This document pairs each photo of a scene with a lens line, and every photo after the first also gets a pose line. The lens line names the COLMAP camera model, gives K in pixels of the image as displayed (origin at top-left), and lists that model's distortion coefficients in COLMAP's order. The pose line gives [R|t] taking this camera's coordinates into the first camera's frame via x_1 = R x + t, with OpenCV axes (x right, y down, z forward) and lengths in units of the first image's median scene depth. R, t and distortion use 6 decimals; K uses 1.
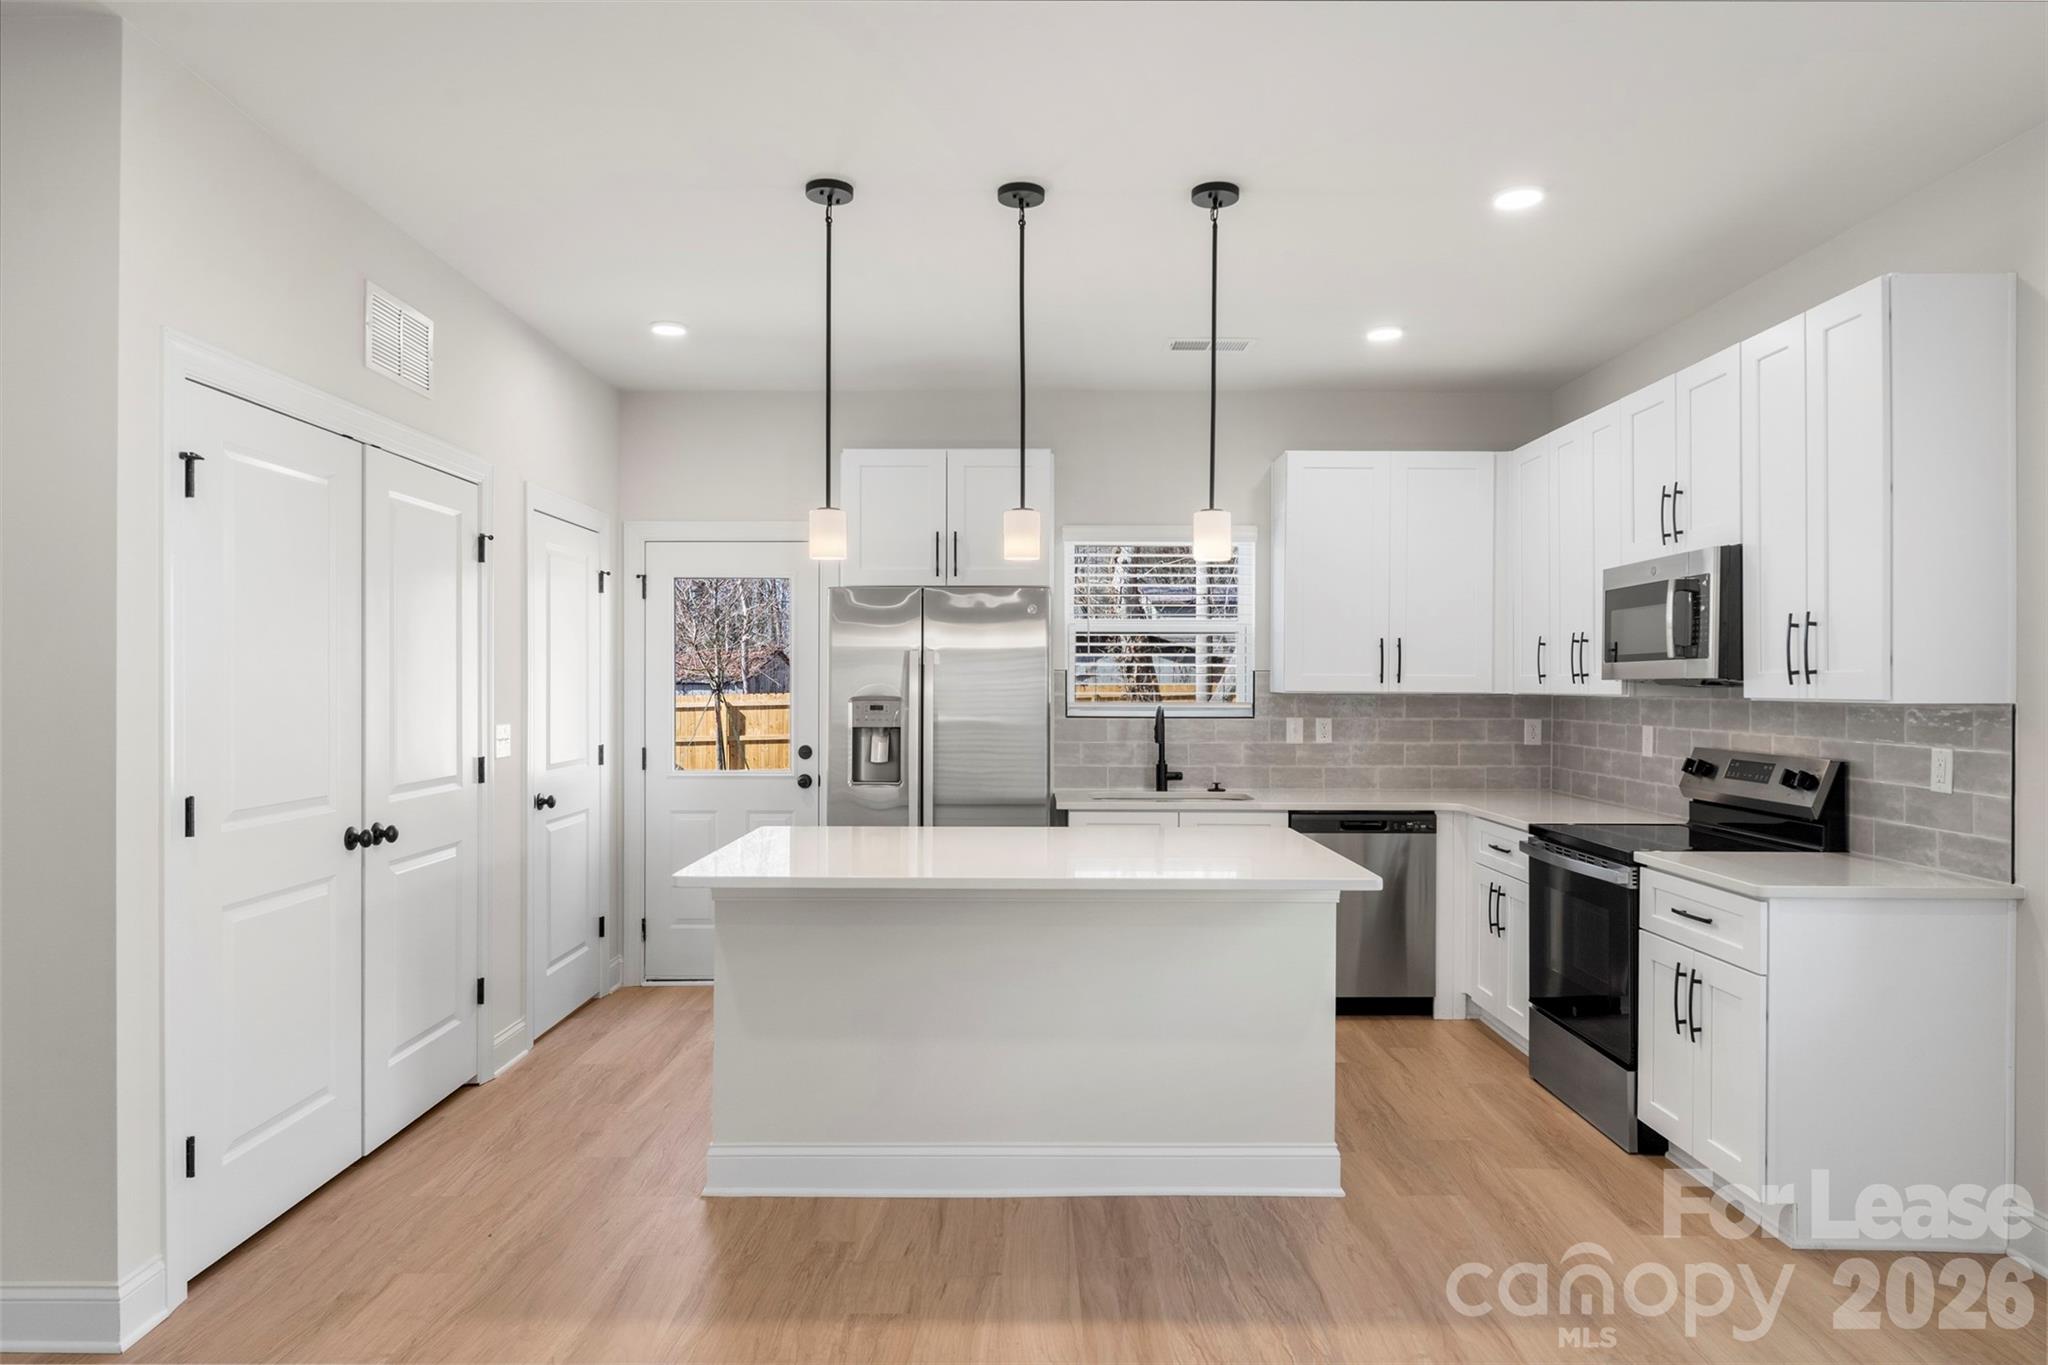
lens RADIAL K [[1265.6, 0, 1025.1], [0, 1265.6, 681.2], [0, 0, 1]] dist [-0.001534, 0.001501]
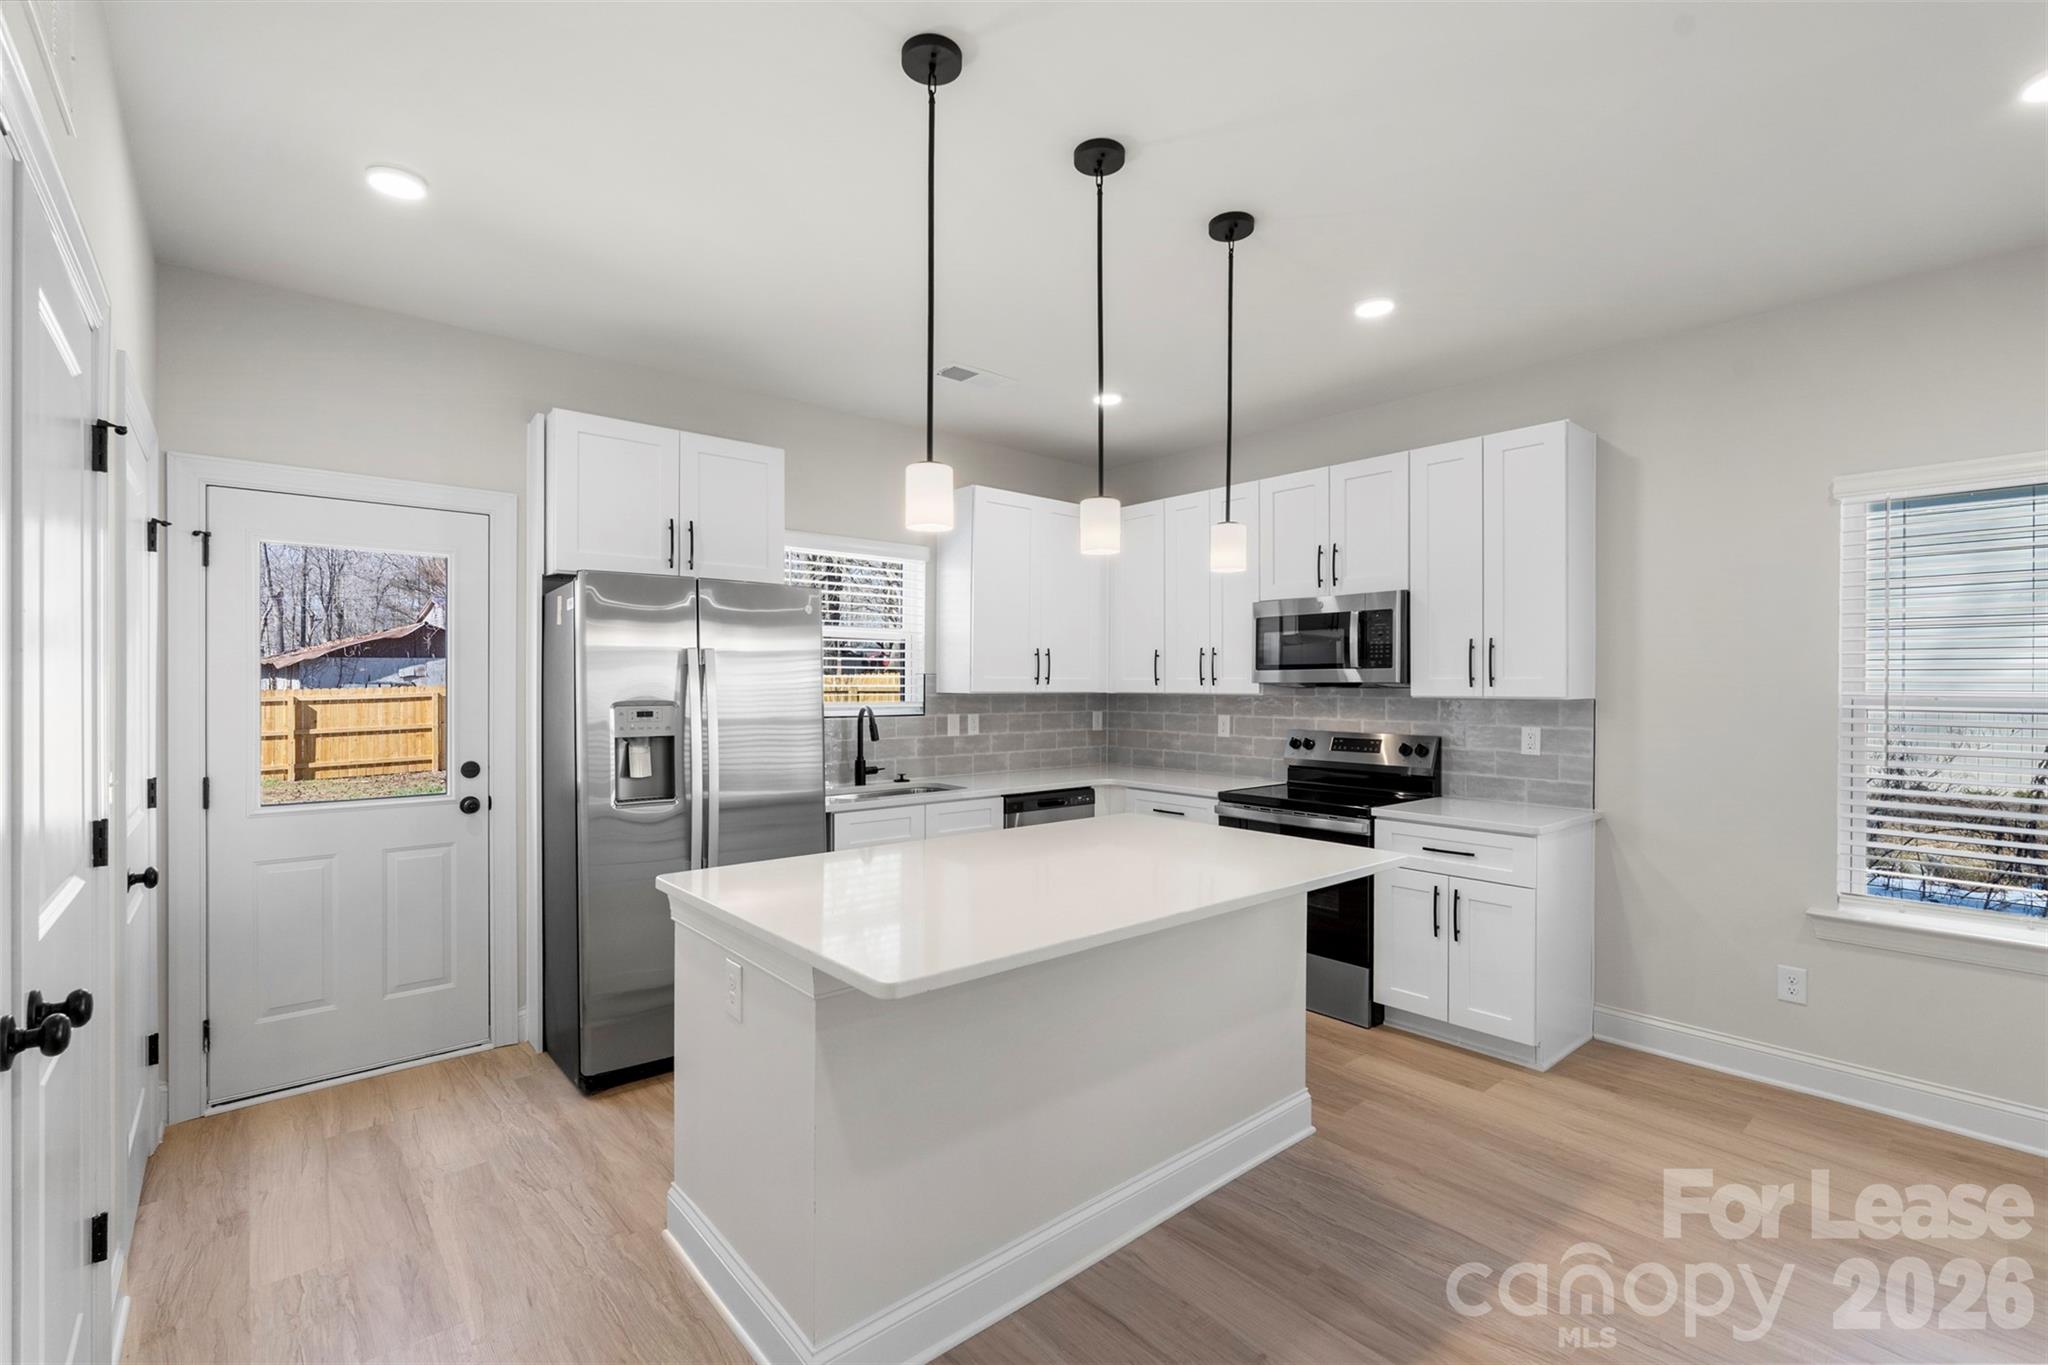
lens RADIAL K [[907.7, 0, 1022.5], [0, 907.7, 683.6], [0, 0, 1]] dist [-0.004241, -0.000001]
pose [[0.756027, -0.000110, 0.654541, -0.390242], [-0.001775, 0.999996, 0.002218, -0.001913], [-0.654538, -0.002839, 0.756024, 0.438859]]
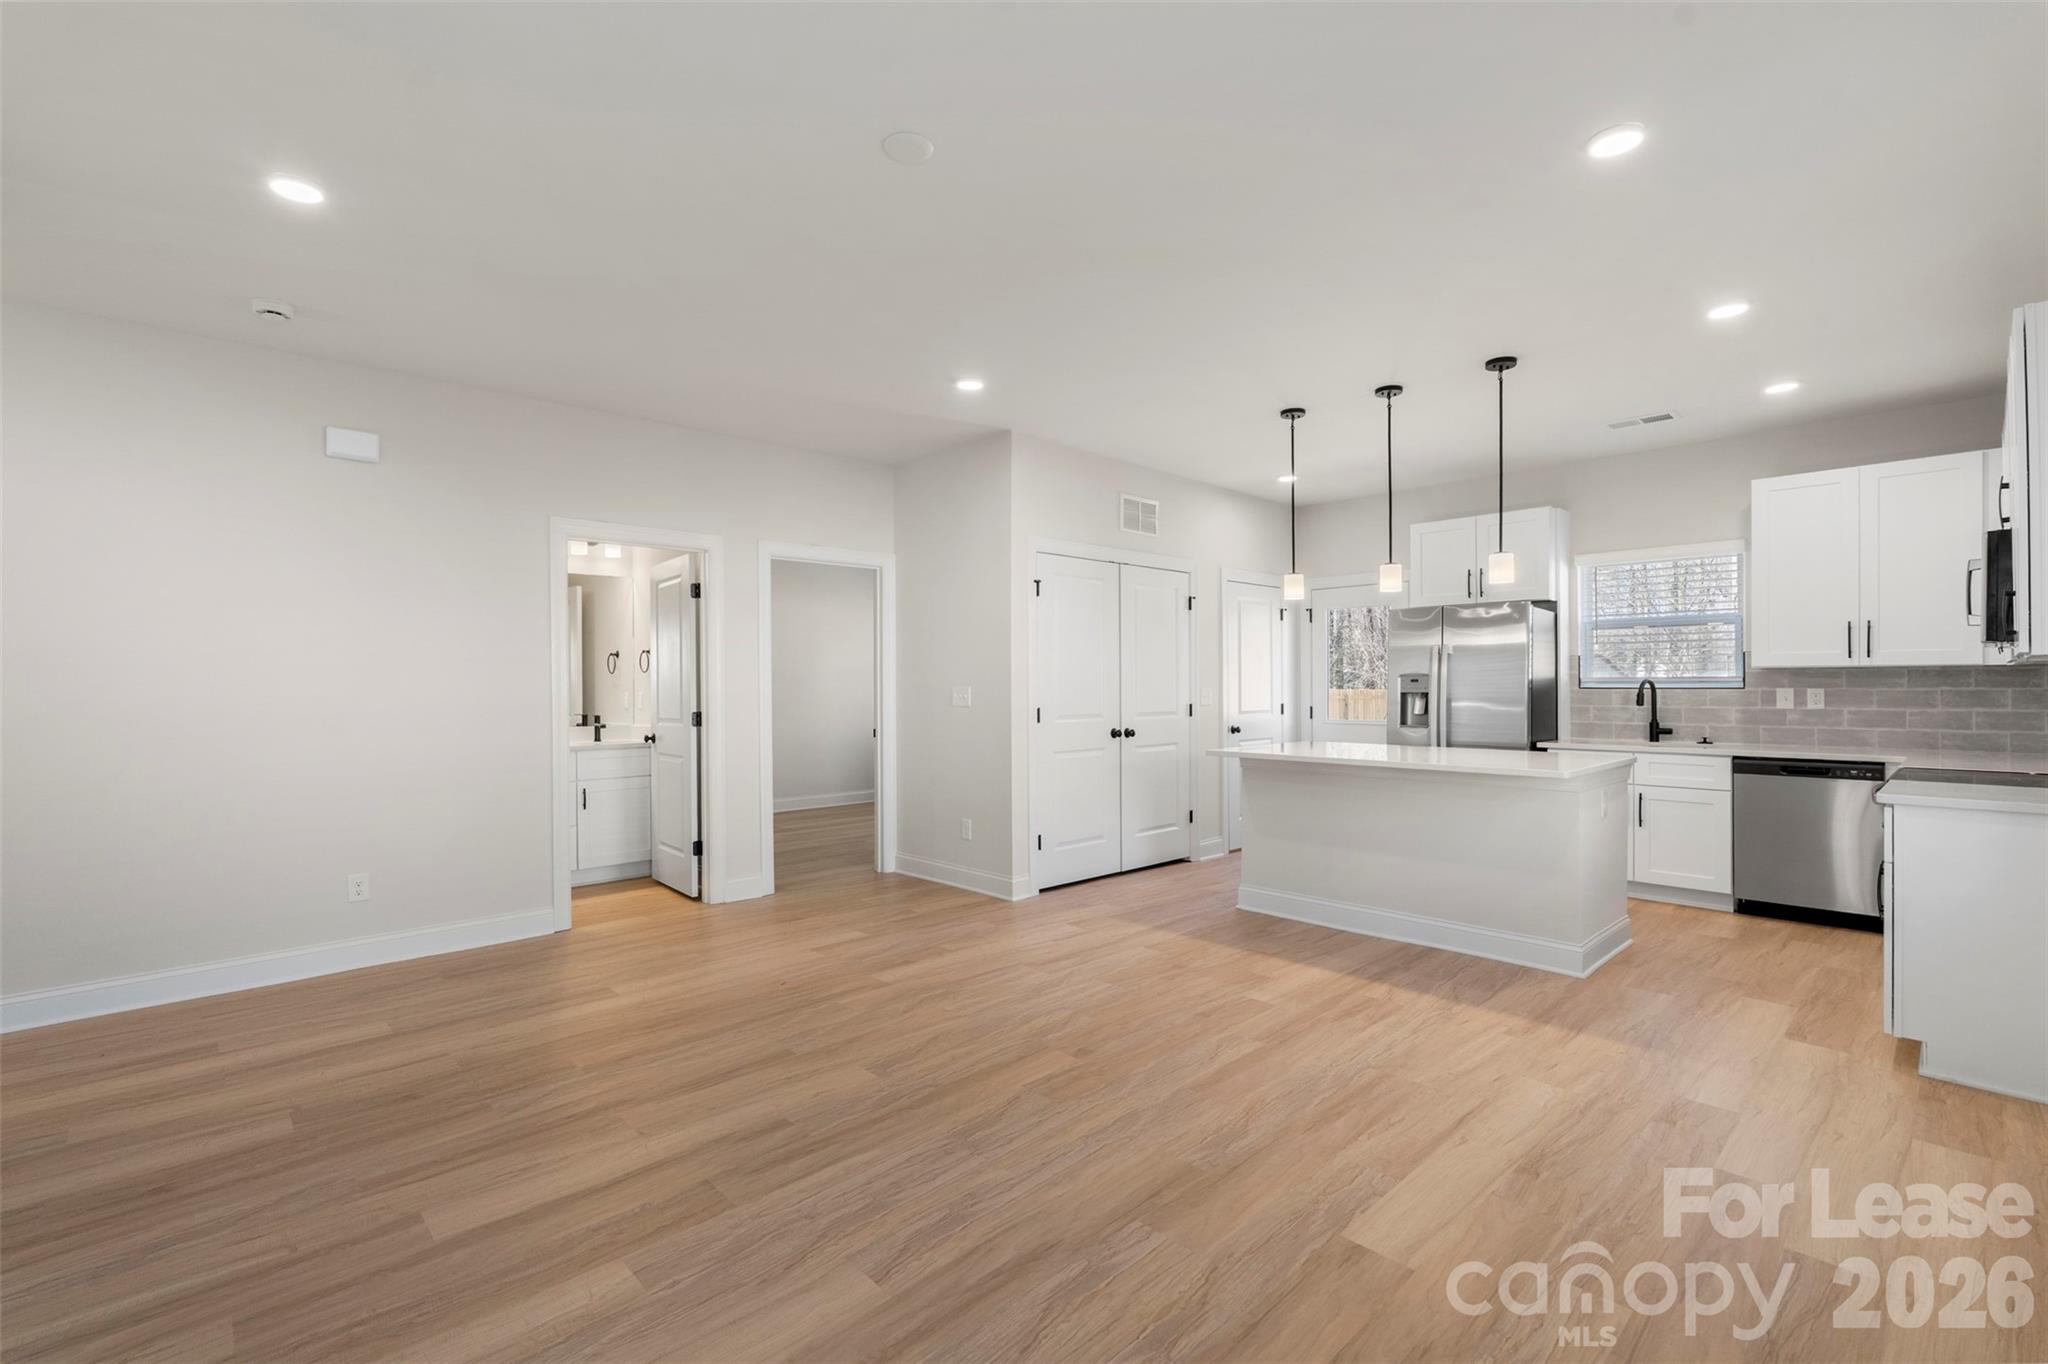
lens RADIAL K [[907.7, 0, 1020.8], [0, 907.7, 688.8], [0, 0, 1]] dist [-0.004241, -0.000001]
pose [[0.682468, -0.002481, -0.730911, 0.476348], [0.006017, 0.999979, 0.002223, 0.031035], [0.730890, -0.005915, 0.682469, -0.224933]]
